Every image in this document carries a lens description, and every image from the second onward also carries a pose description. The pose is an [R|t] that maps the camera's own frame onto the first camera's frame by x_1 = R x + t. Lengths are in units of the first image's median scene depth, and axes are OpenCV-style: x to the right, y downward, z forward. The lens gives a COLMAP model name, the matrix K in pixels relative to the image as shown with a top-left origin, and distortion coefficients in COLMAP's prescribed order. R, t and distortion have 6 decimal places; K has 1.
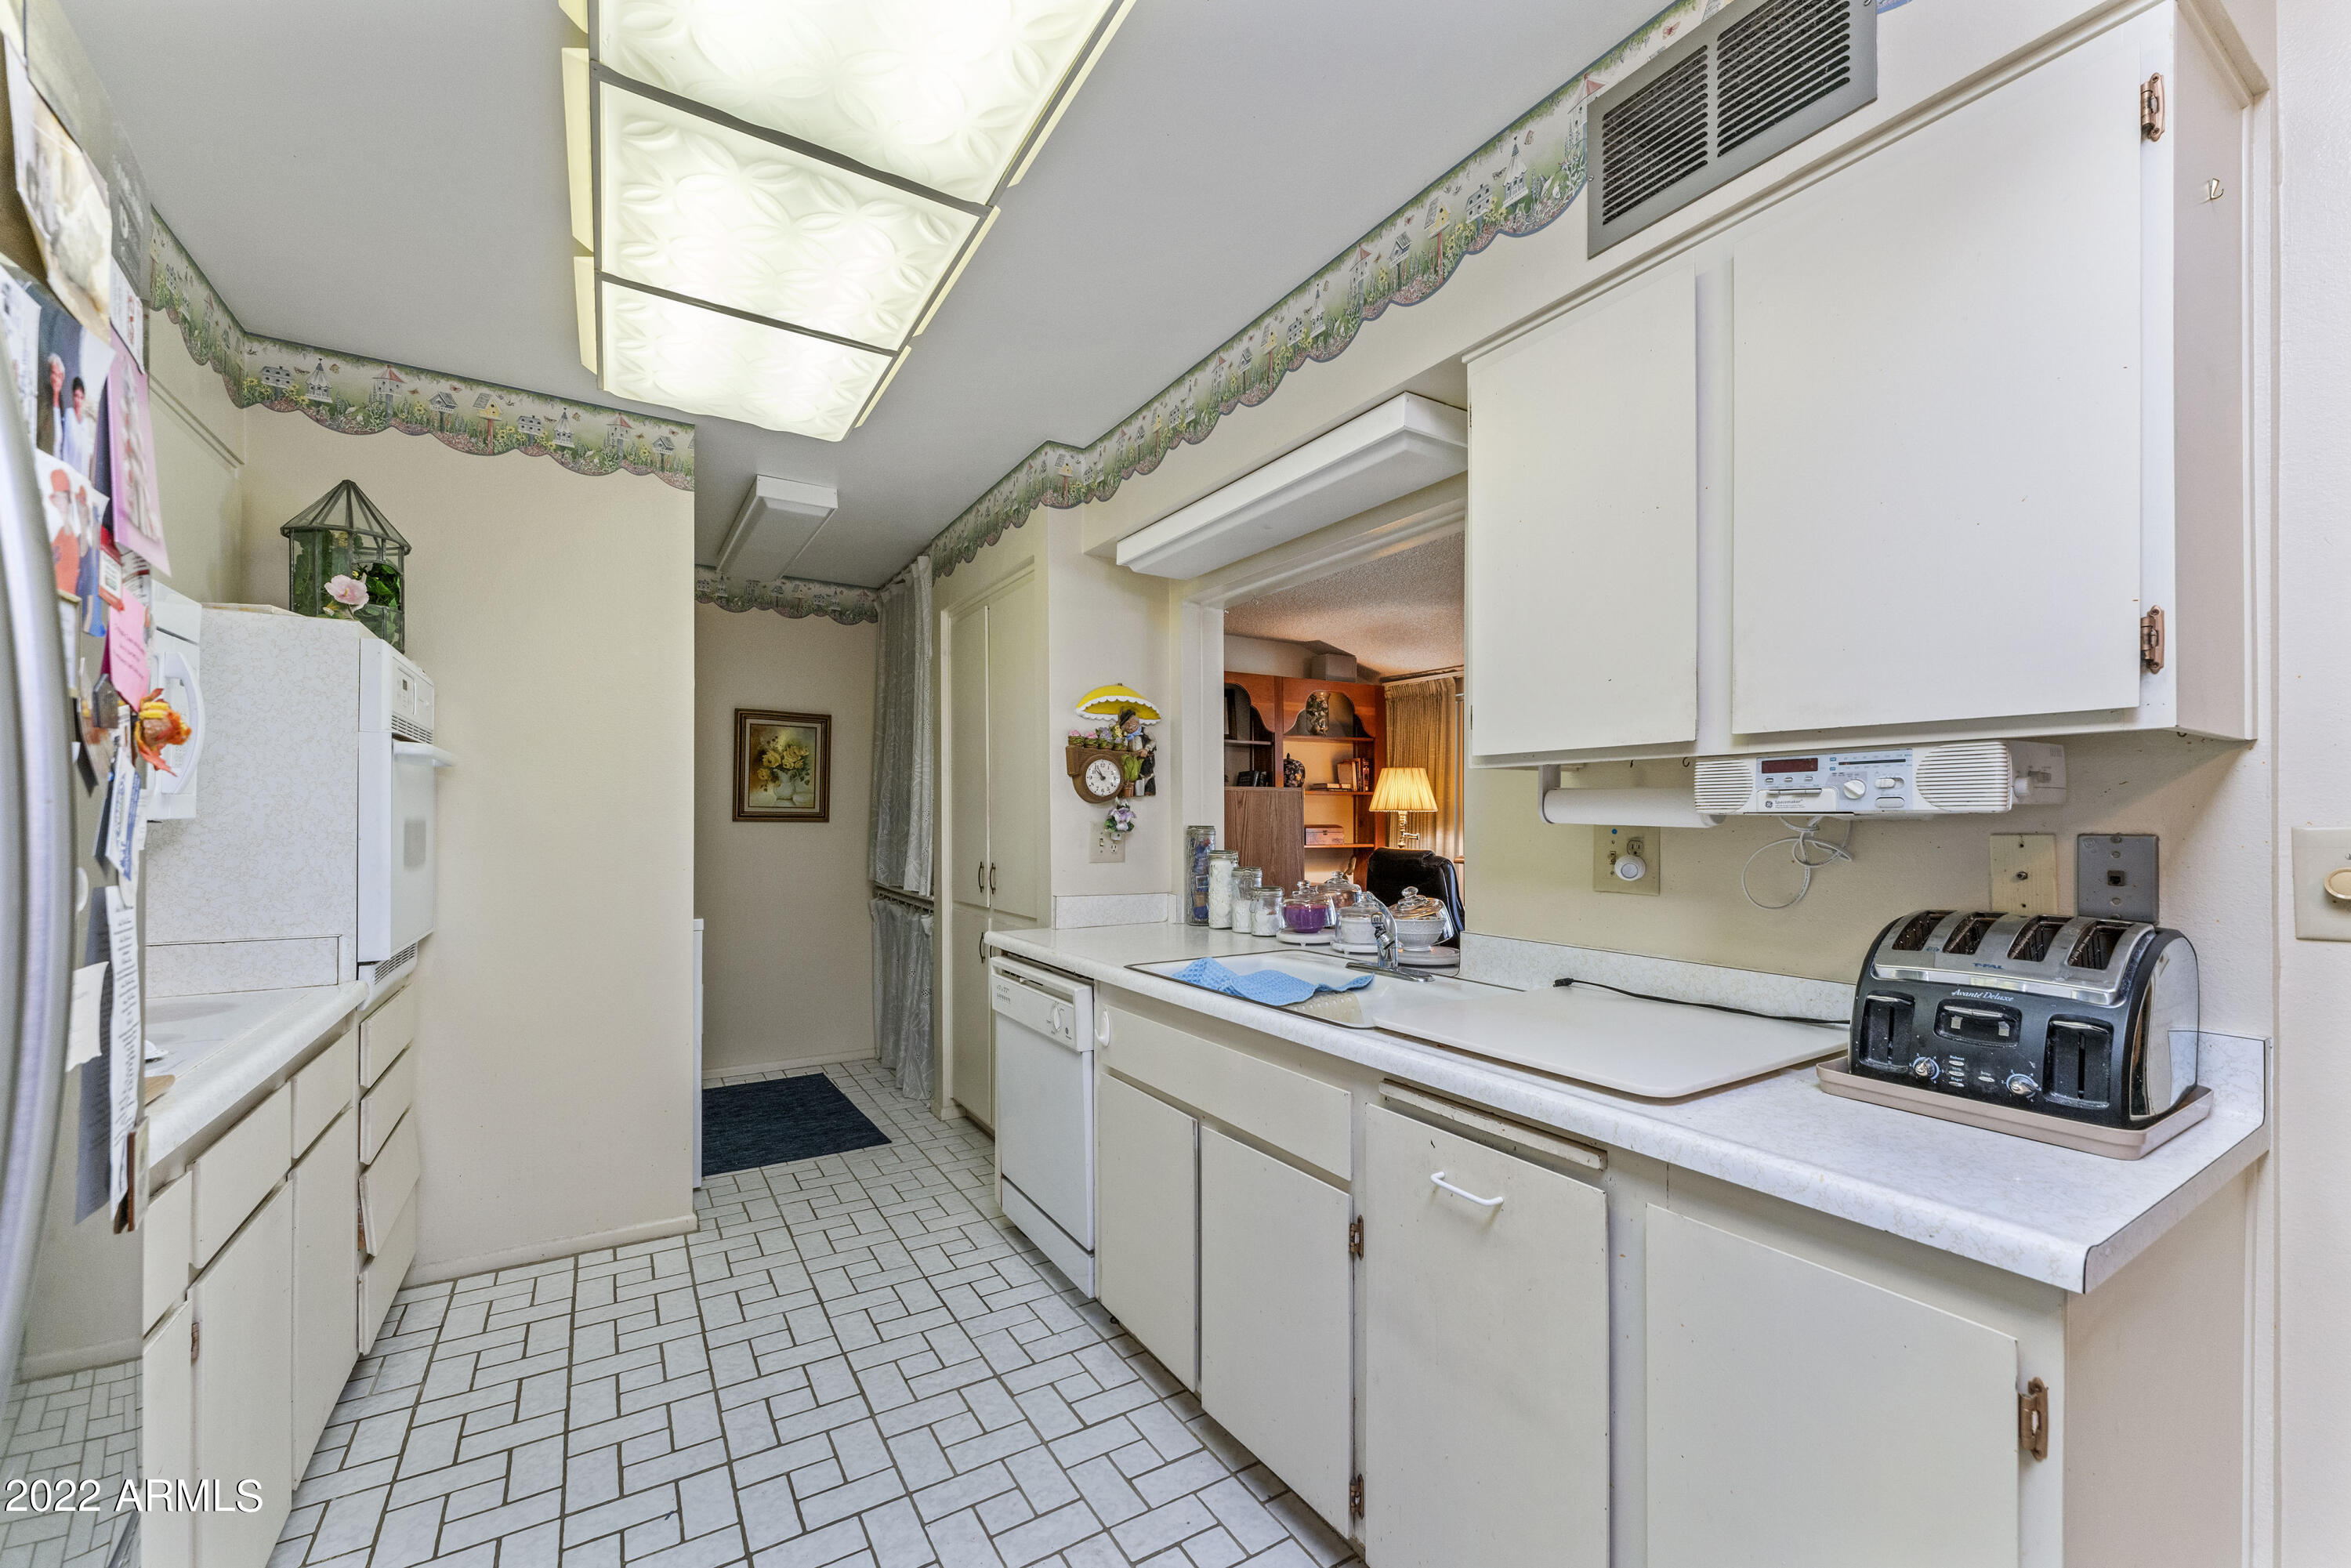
lens RADIAL K [[935.6, 0, 1185.7], [0, 935.6, 813.9], [0, 0, 1]] dist [-0.000698, -0.000131]
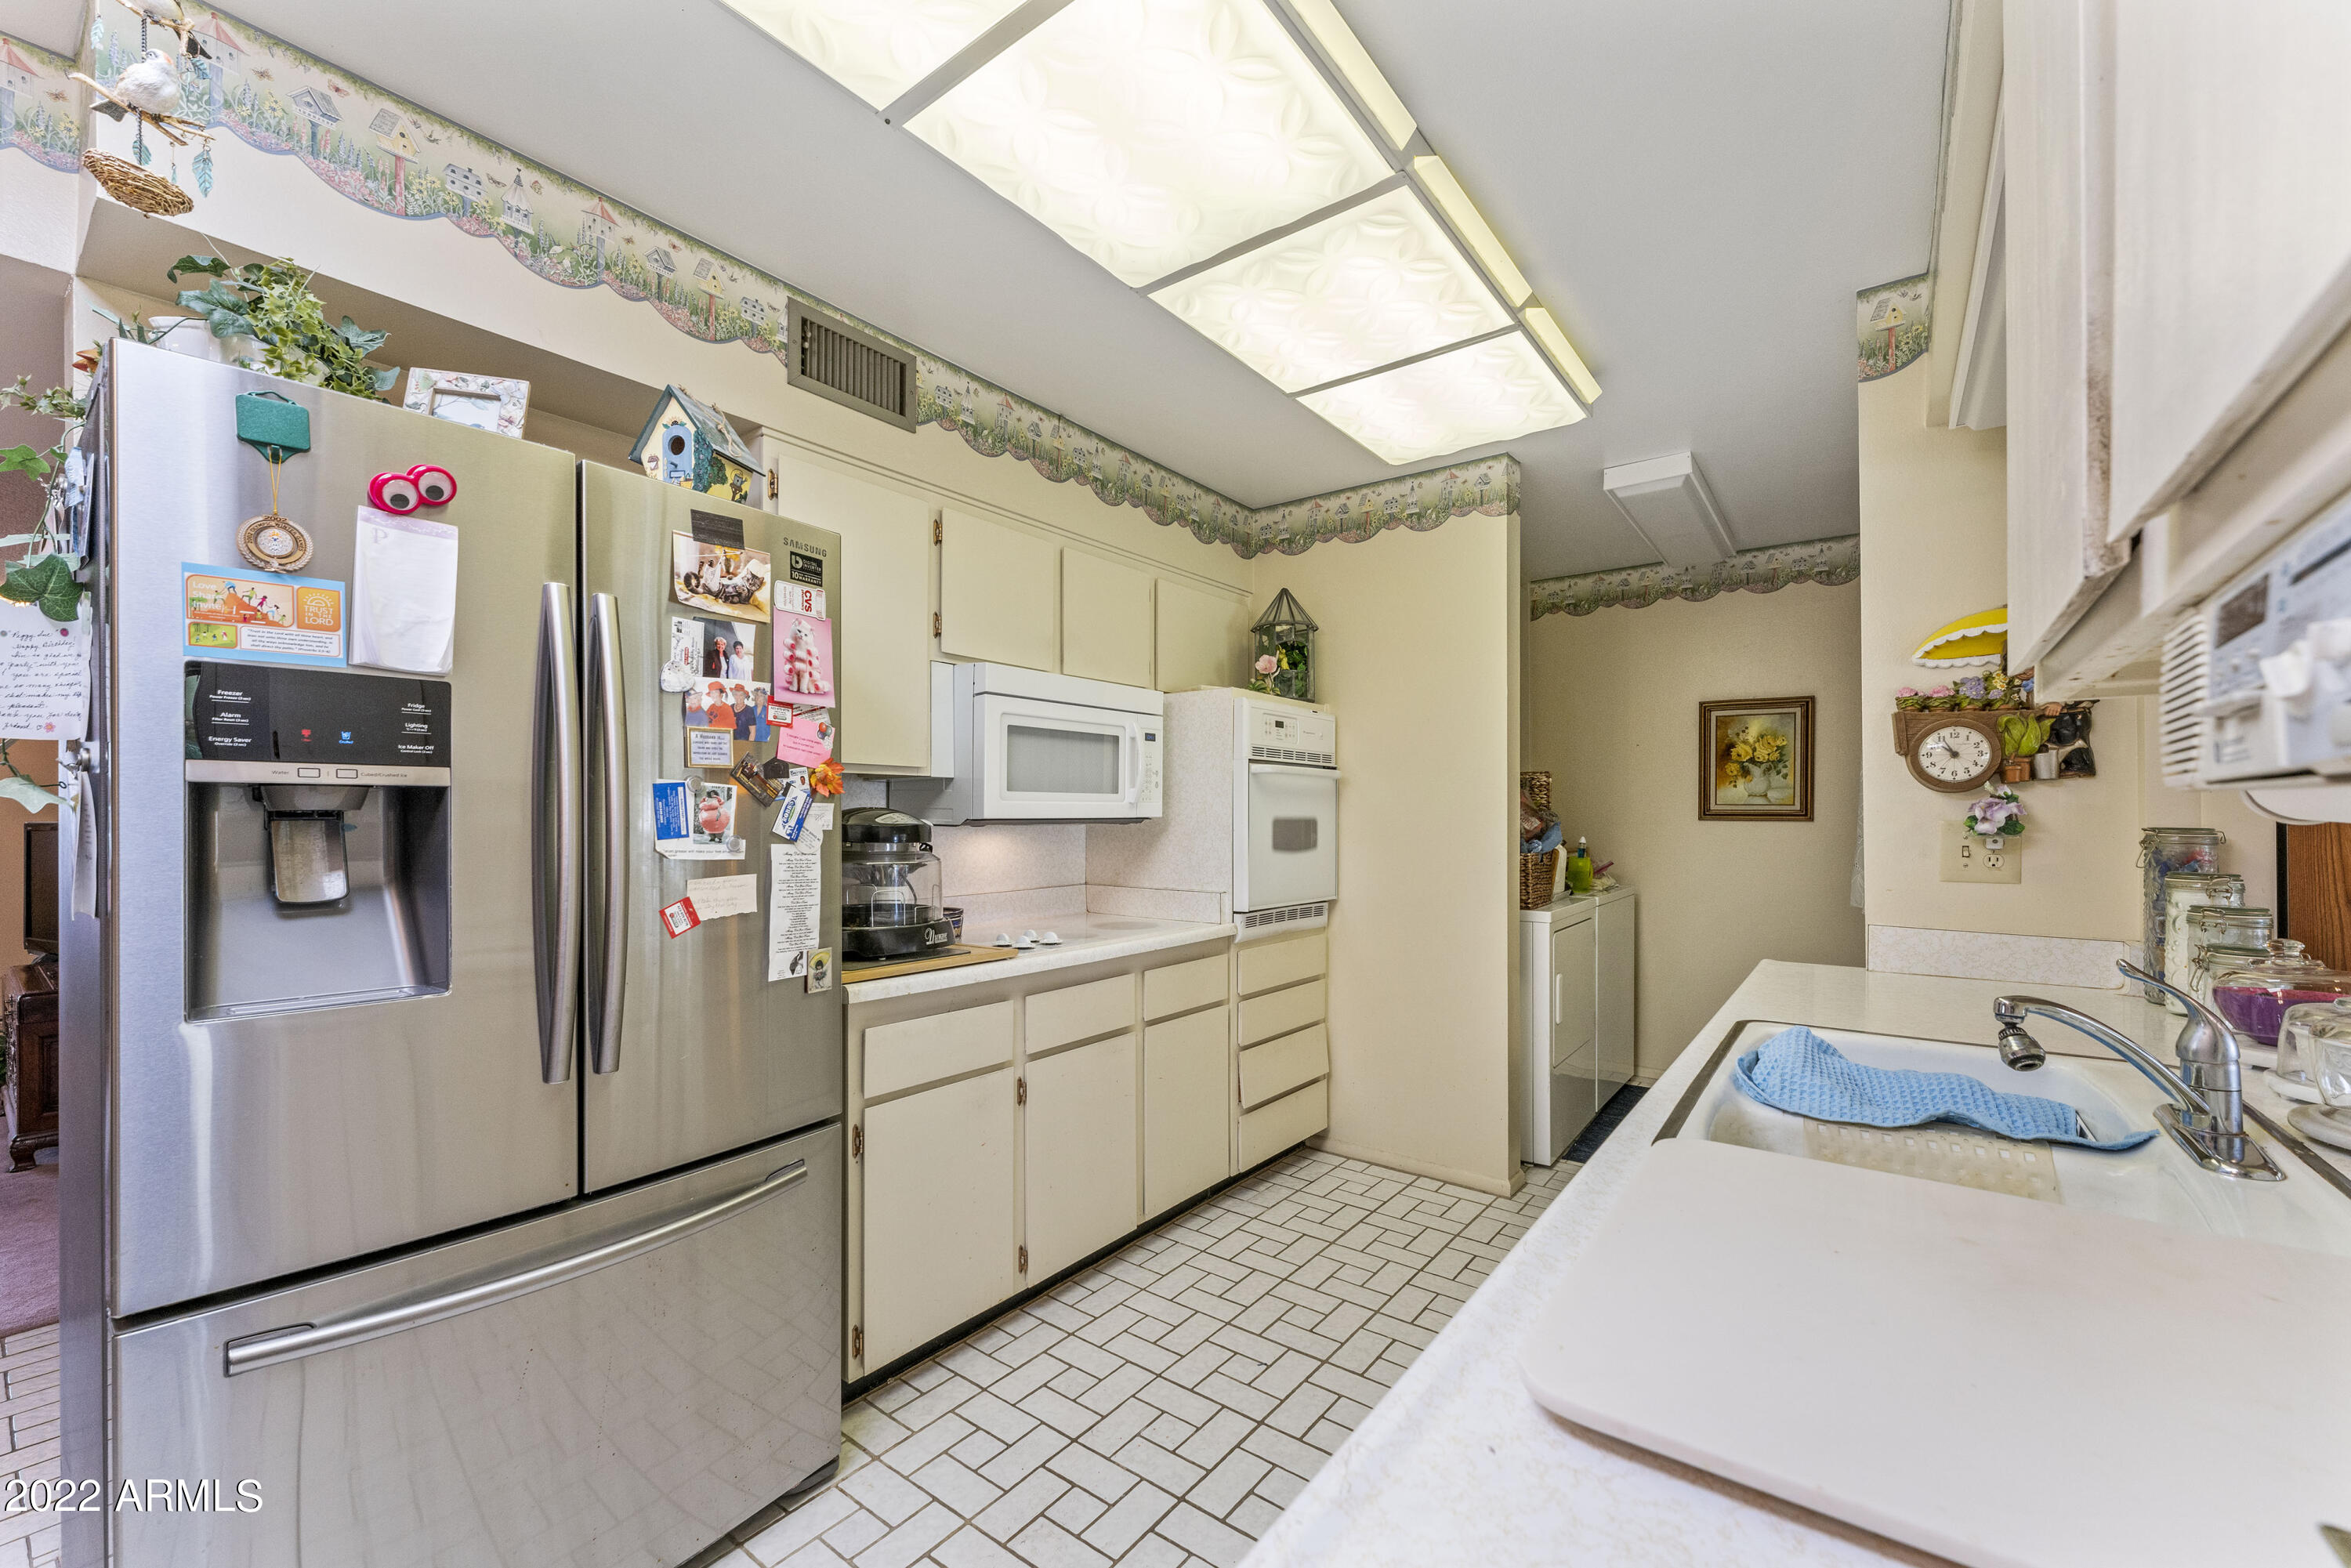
lens RADIAL K [[935.6, 0, 1185.7], [0, 935.6, 813.9], [0, 0, 1]] dist [-0.000698, -0.000131]
pose [[0.359153, -0.004687, -0.933267, 0.350629], [0.004288, 0.999985, -0.003372, 0.004214], [0.933269, -0.002791, 0.359168, 0.263429]]
